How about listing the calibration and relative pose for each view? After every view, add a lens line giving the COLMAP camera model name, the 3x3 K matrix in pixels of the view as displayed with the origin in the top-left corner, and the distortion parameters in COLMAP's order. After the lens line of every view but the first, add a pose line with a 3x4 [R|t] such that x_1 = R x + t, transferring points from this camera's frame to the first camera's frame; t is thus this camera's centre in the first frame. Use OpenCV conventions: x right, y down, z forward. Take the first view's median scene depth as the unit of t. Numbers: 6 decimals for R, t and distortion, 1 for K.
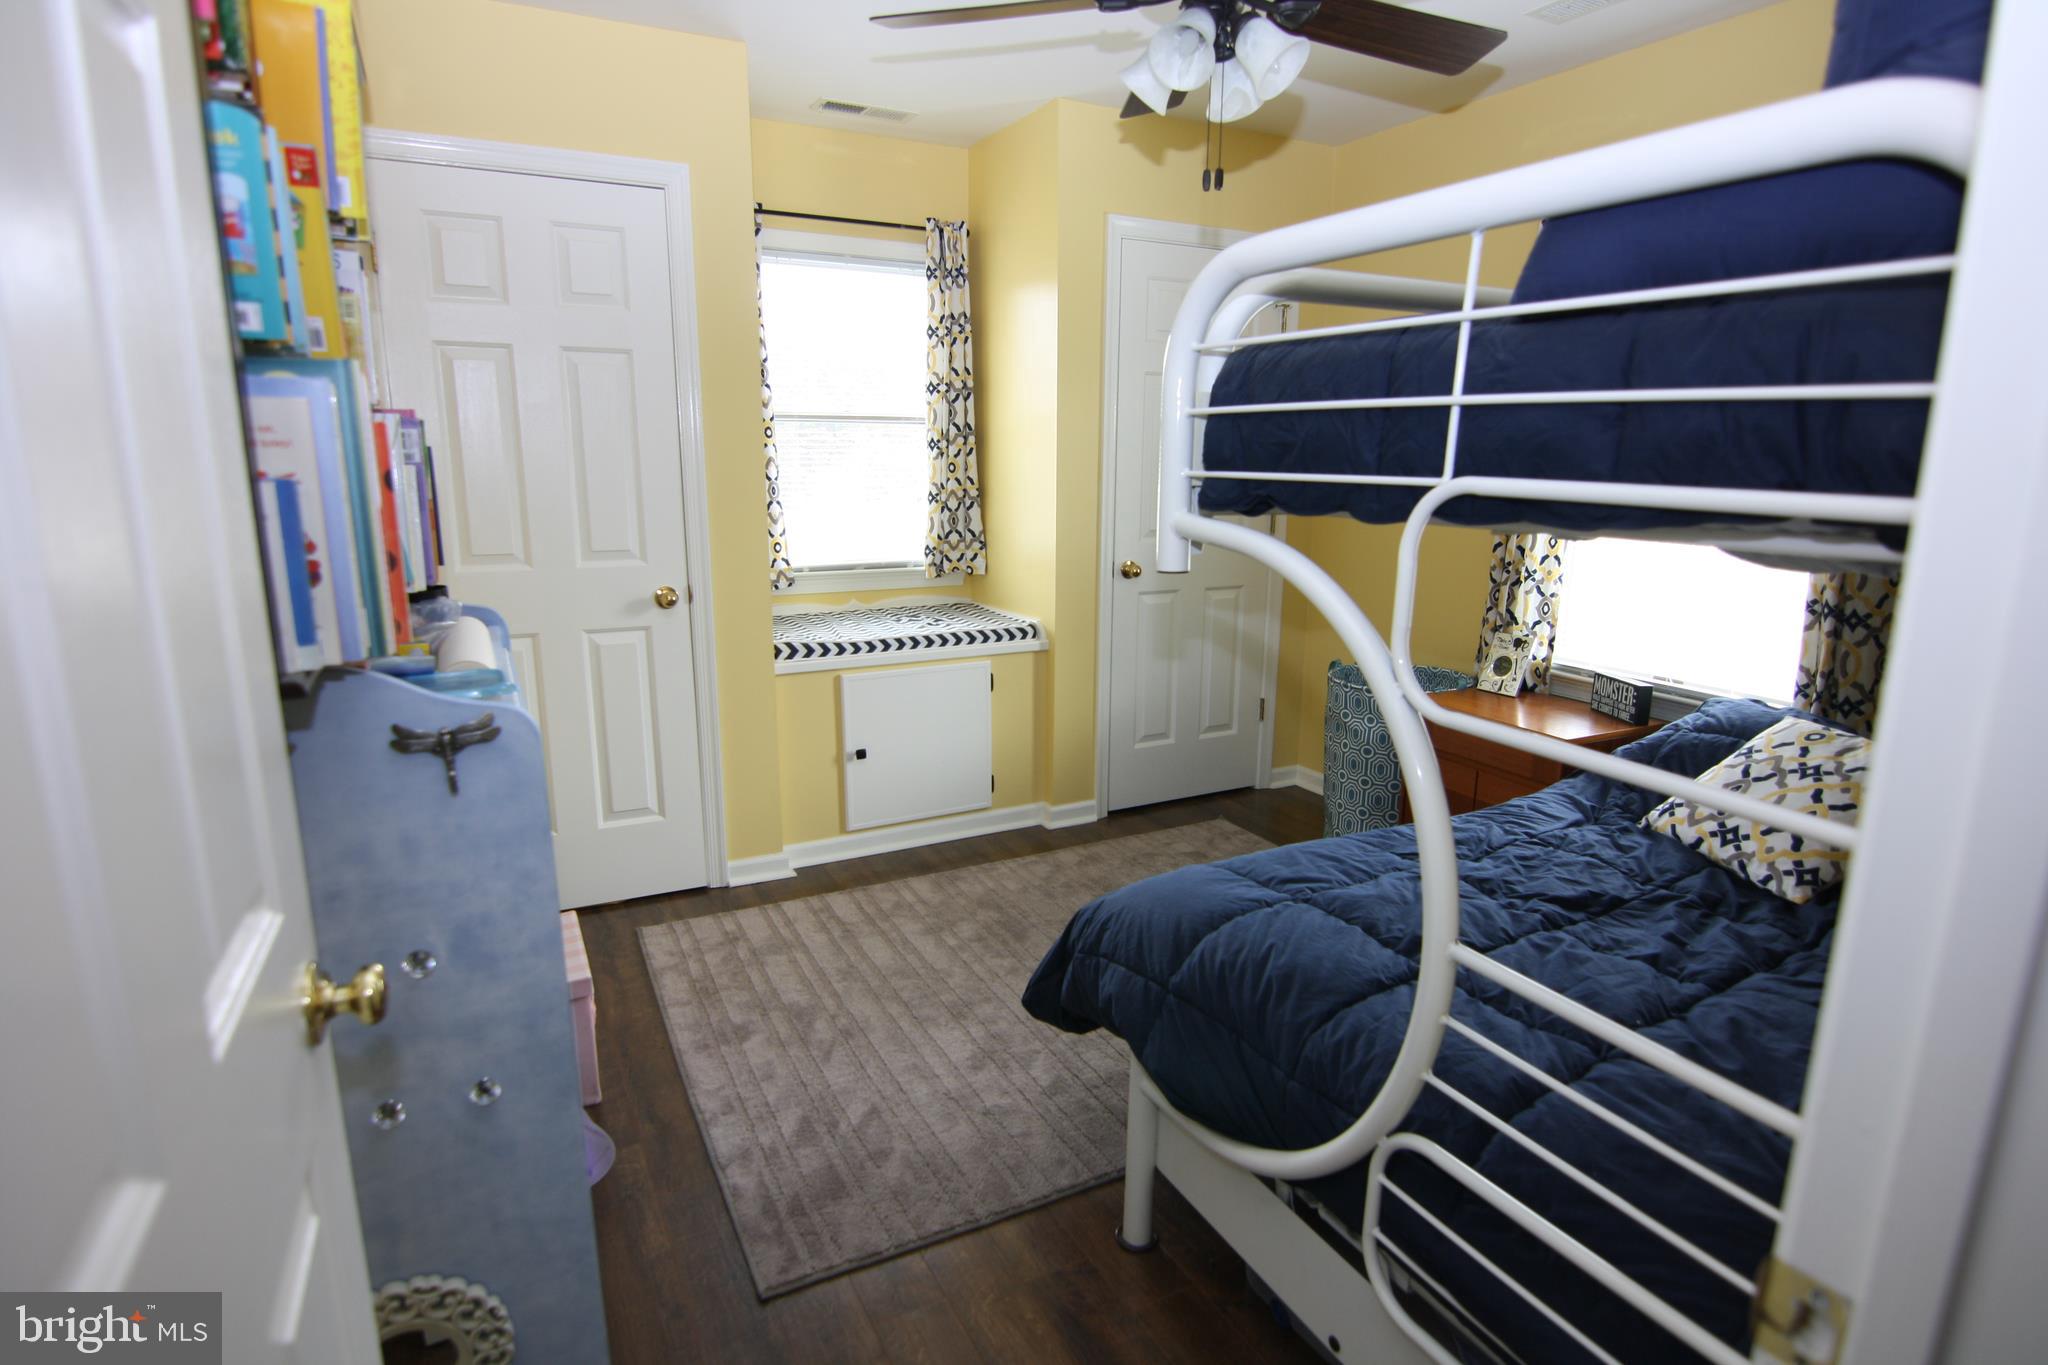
lens RADIAL K [[1046.5, 0, 1027.2], [0, 1046.5, 684.3], [0, 0, 1]] dist [-0.015974, -0.001410]
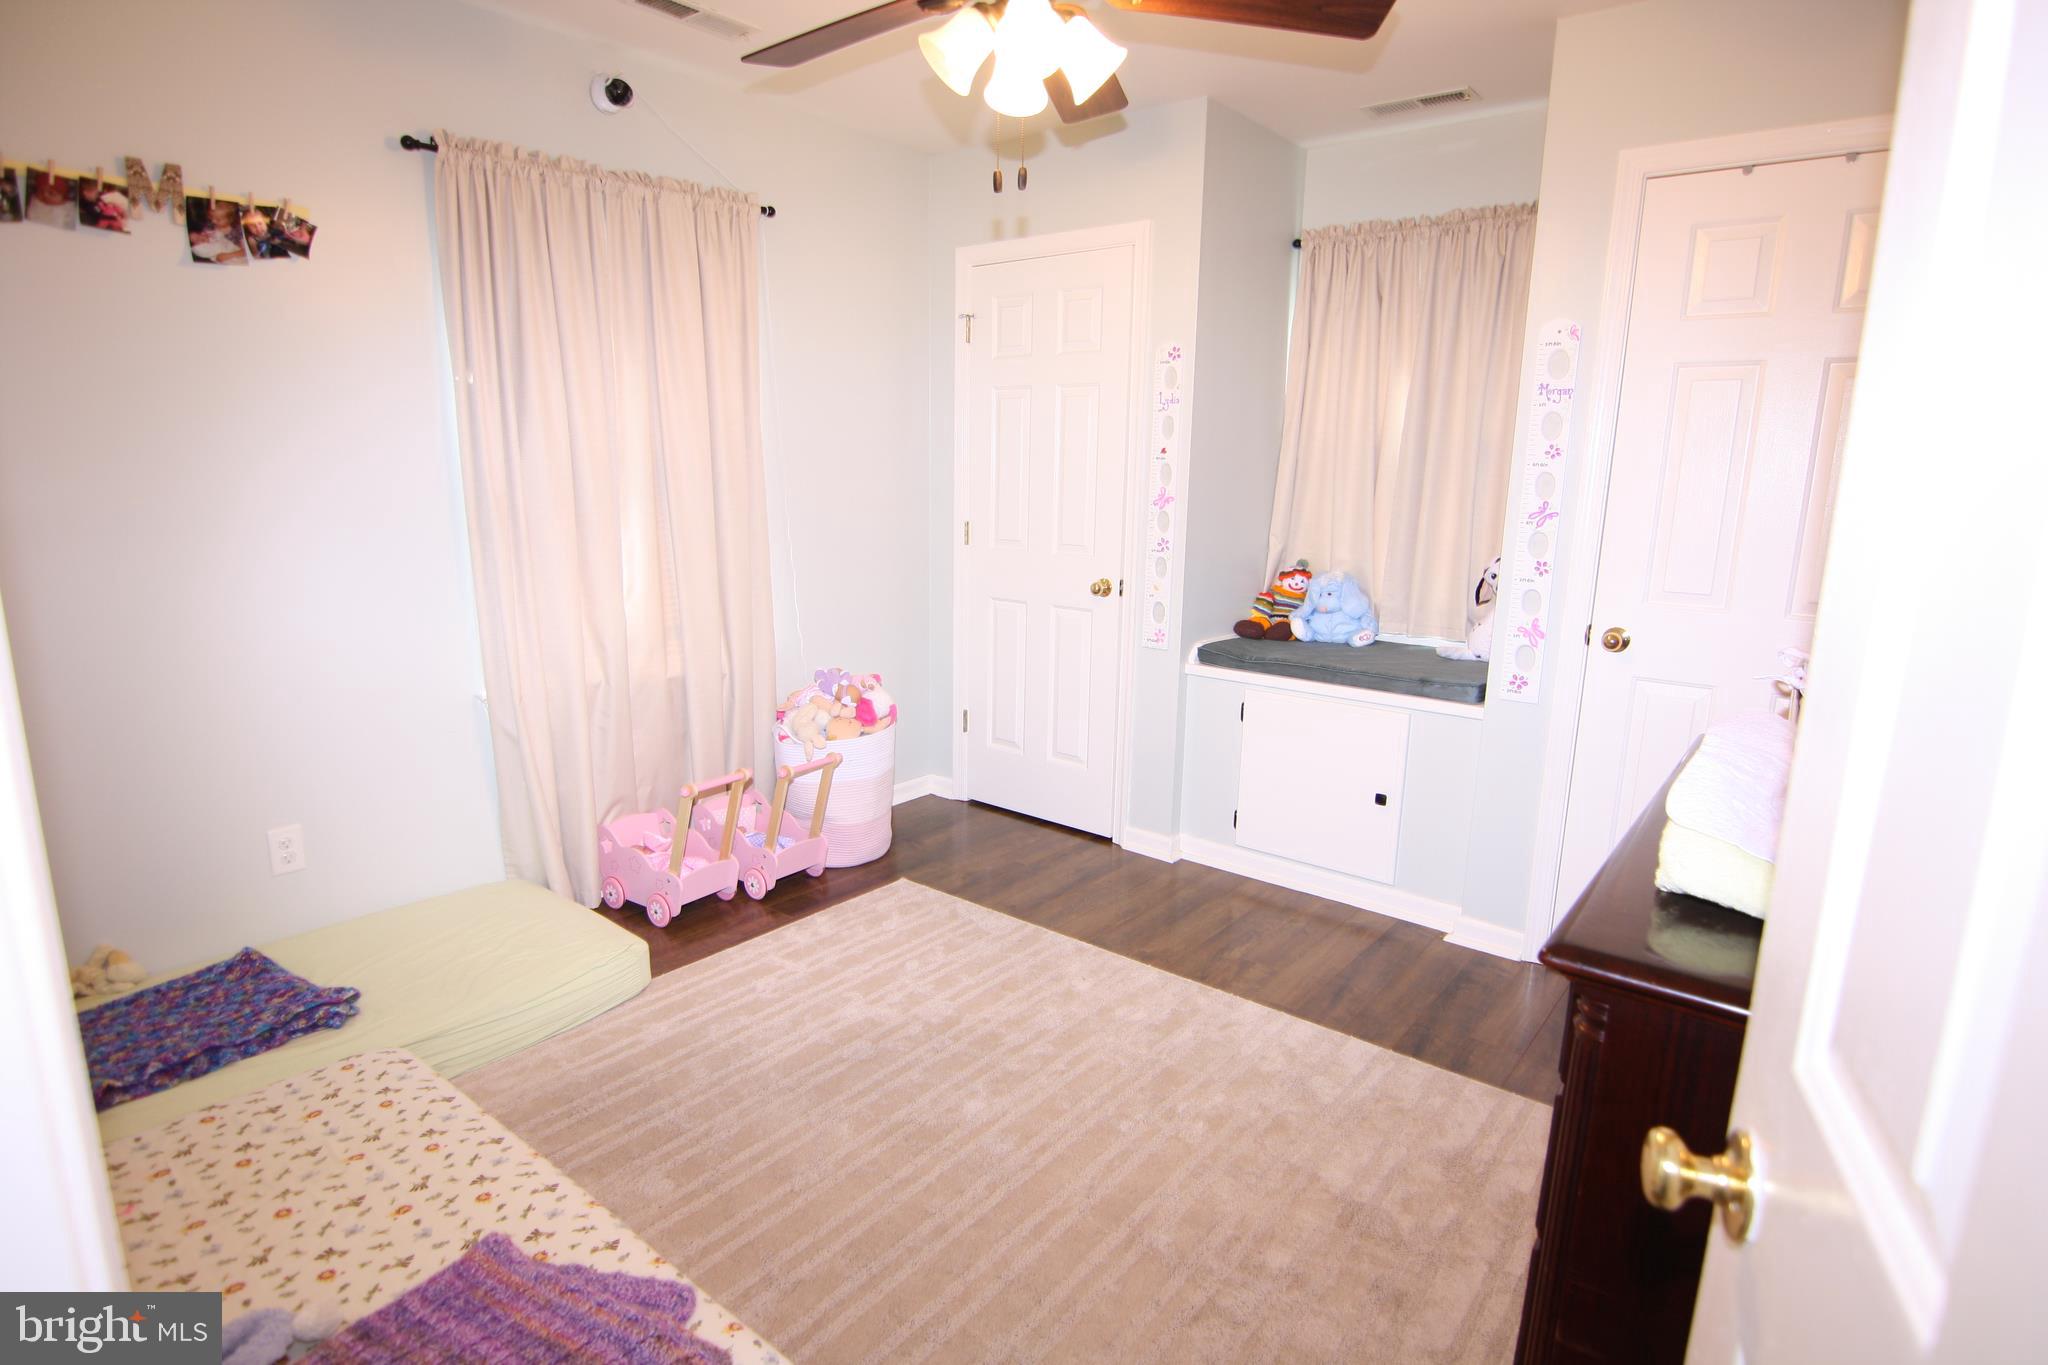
lens RADIAL K [[1046.5, 0, 1027.2], [0, 1046.5, 684.3], [0, 0, 1]] dist [-0.015974, -0.001410]
pose [[0.378158, 0.178126, -0.908442, 0.736556], [-0.216404, 0.971134, 0.100336, -0.076964], [0.900092, 0.158648, 0.405789, 0.450357]]
